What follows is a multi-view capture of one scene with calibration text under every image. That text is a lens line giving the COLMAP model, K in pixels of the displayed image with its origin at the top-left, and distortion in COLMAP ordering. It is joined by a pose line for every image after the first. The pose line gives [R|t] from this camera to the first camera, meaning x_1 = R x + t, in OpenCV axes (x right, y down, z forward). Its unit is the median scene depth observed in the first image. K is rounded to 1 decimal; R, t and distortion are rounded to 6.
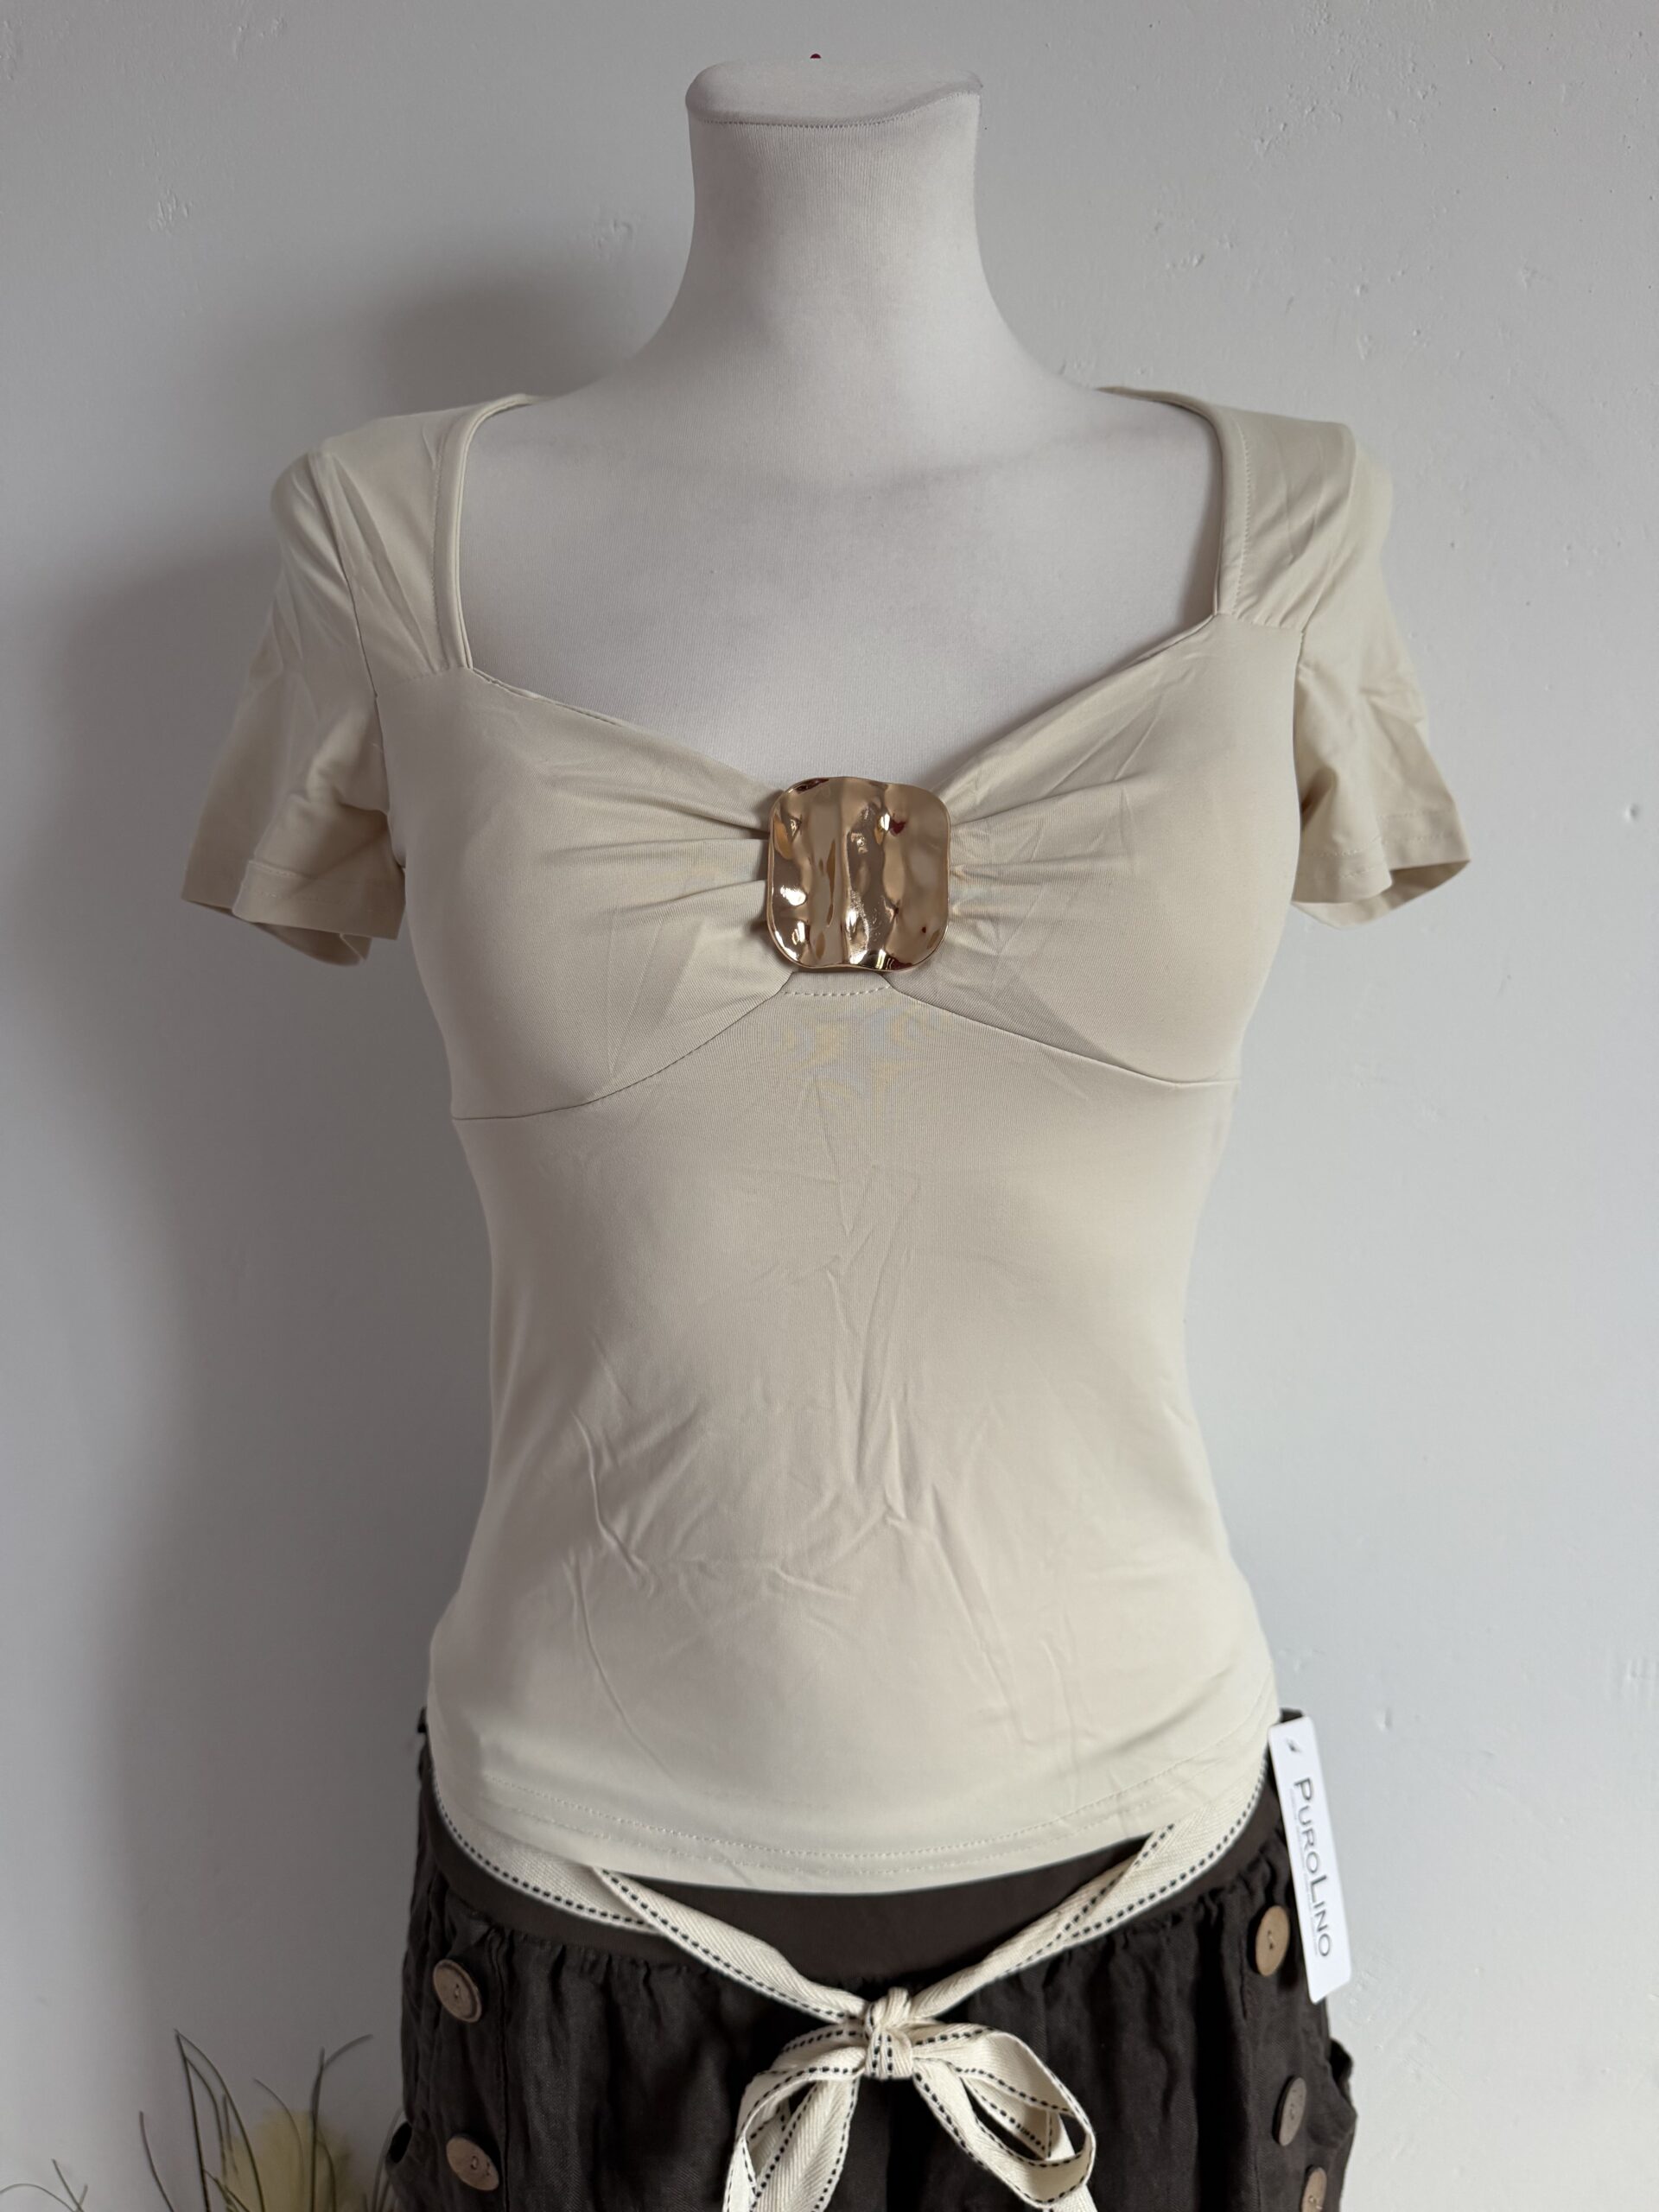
lens RADIAL K [[1657.6, 0, 820.0], [0, 1657.6, 1109.5], [0, 0, 1]] dist [-0.067447, -0.010112]
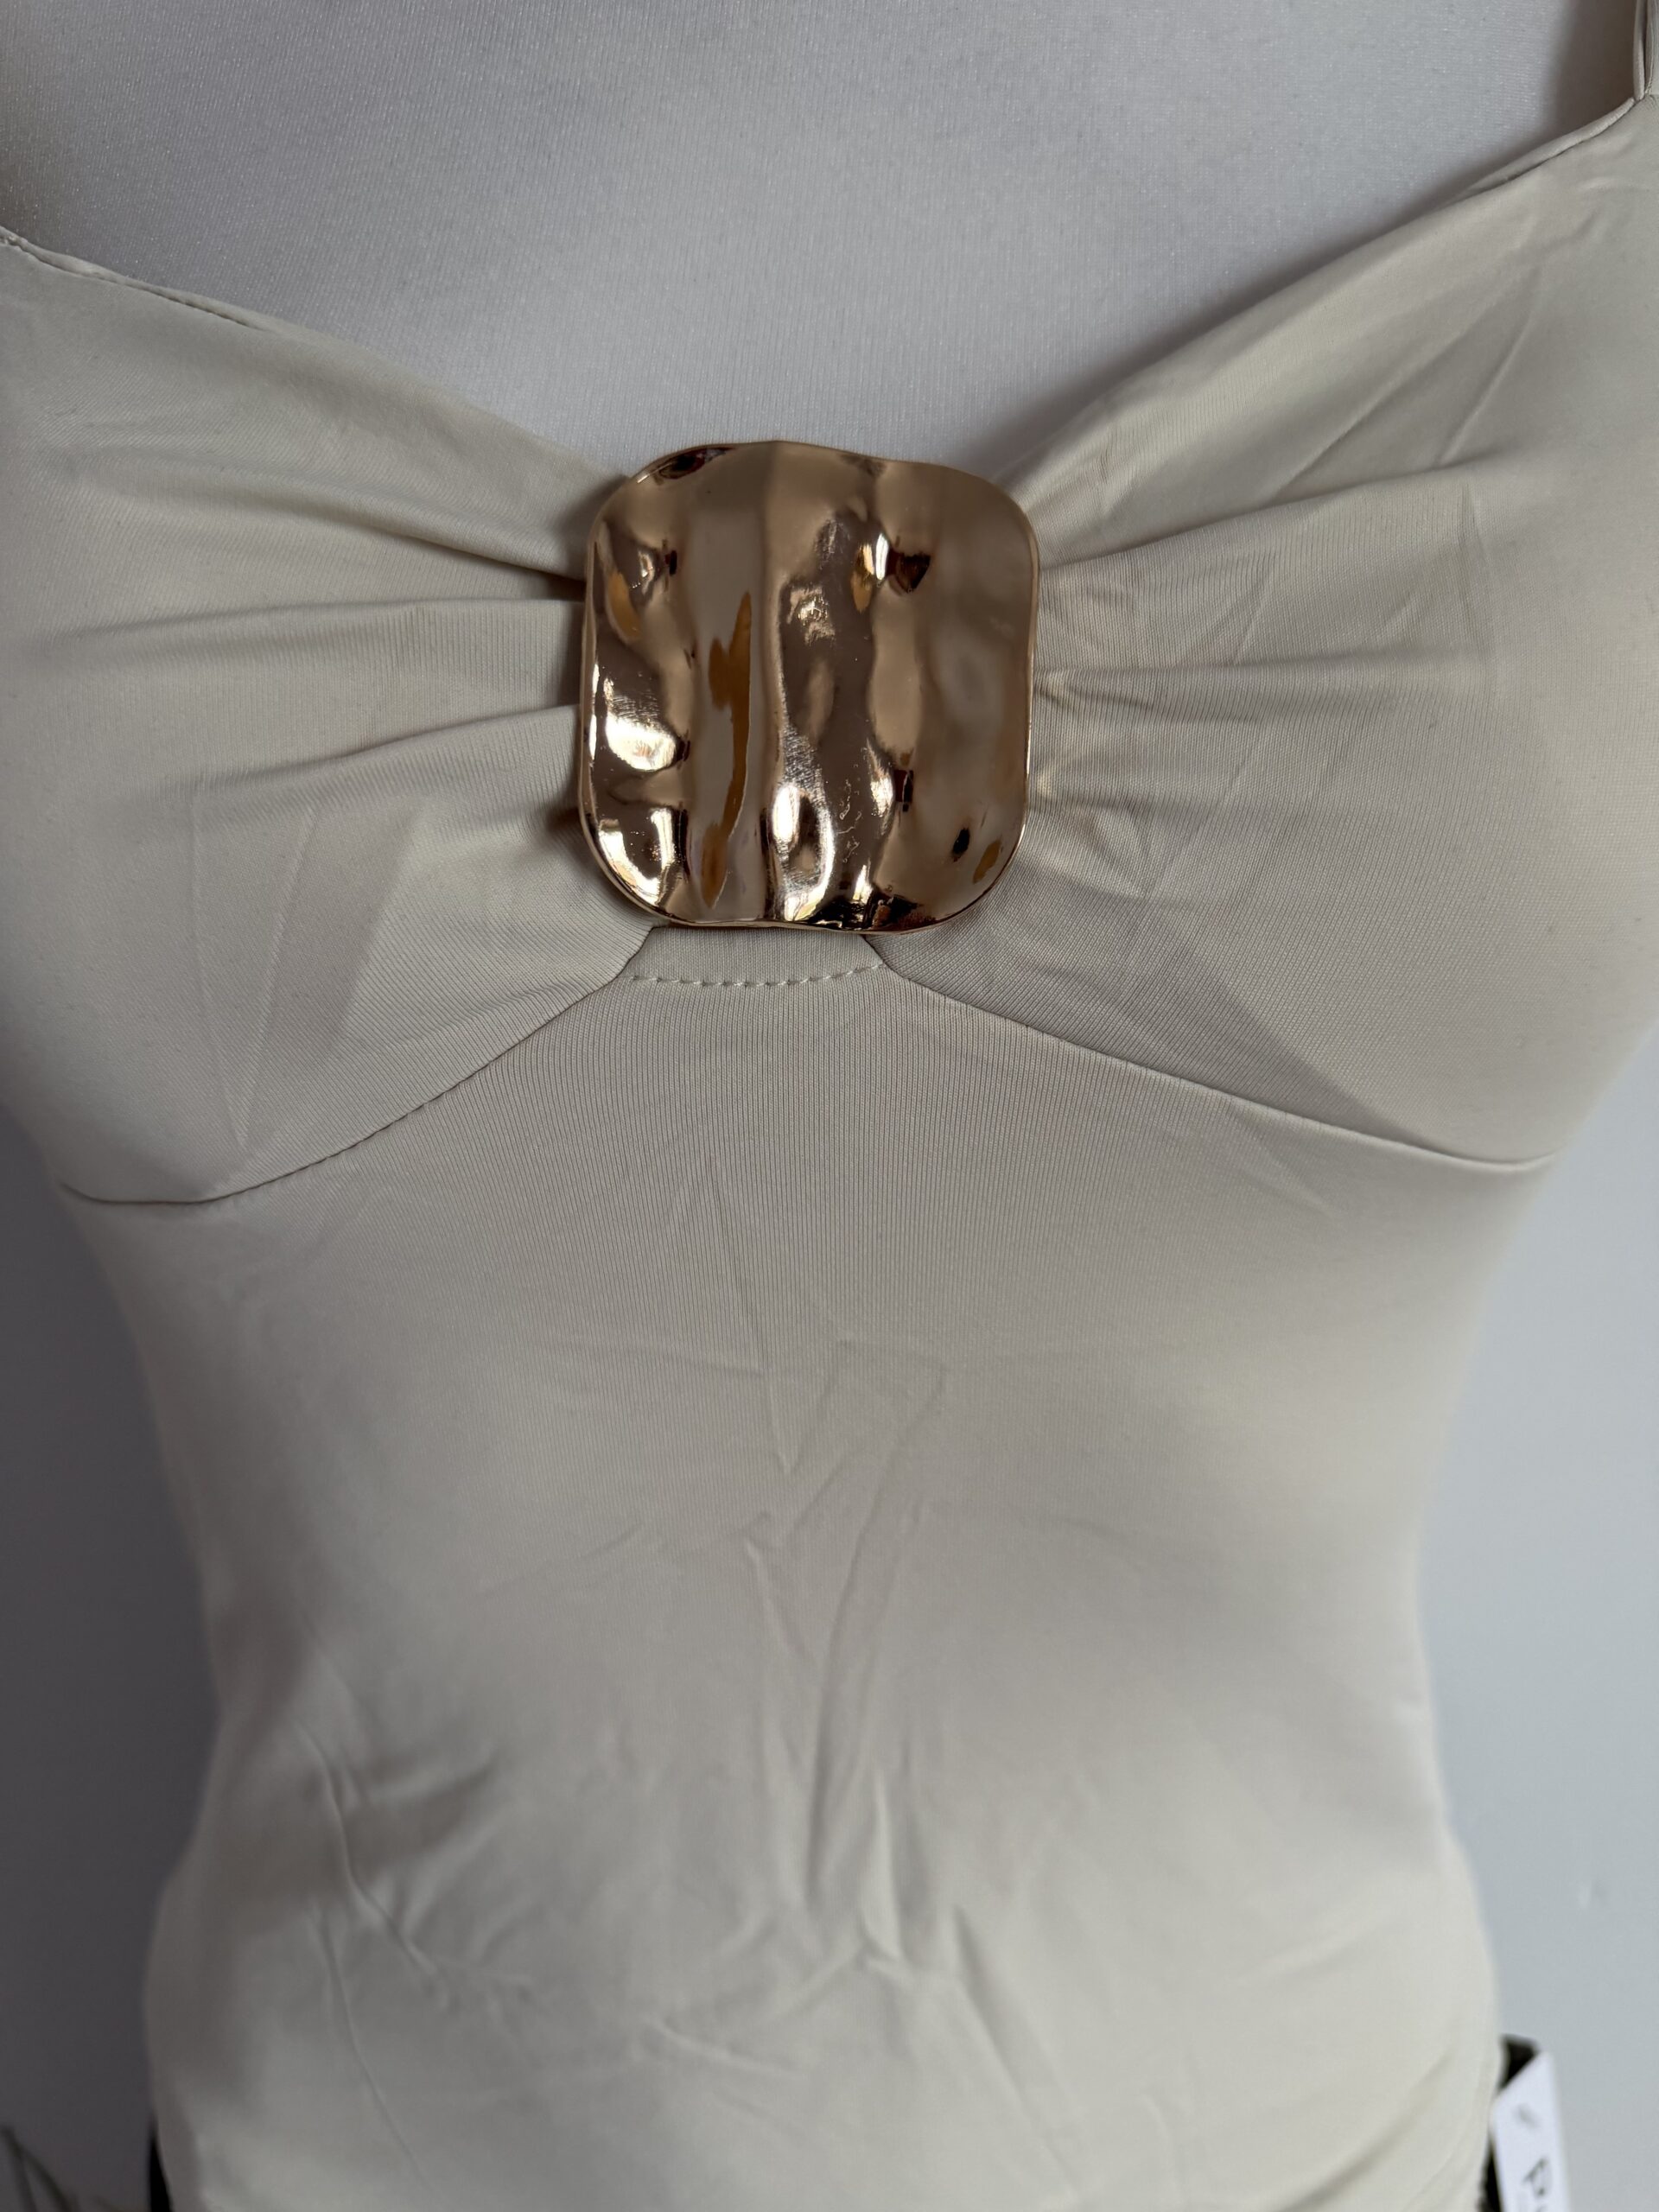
lens RADIAL K [[1657.6, 0, 820.0], [0, 1657.6, 1109.5], [0, 0, 1]] dist [-0.067447, -0.010112]
pose [[0.999568, 0.016401, -0.024397, 0.037441], [-0.012739, 0.989593, 0.143332, -0.097482], [0.026494, -0.142960, 0.989374, 0.579285]]
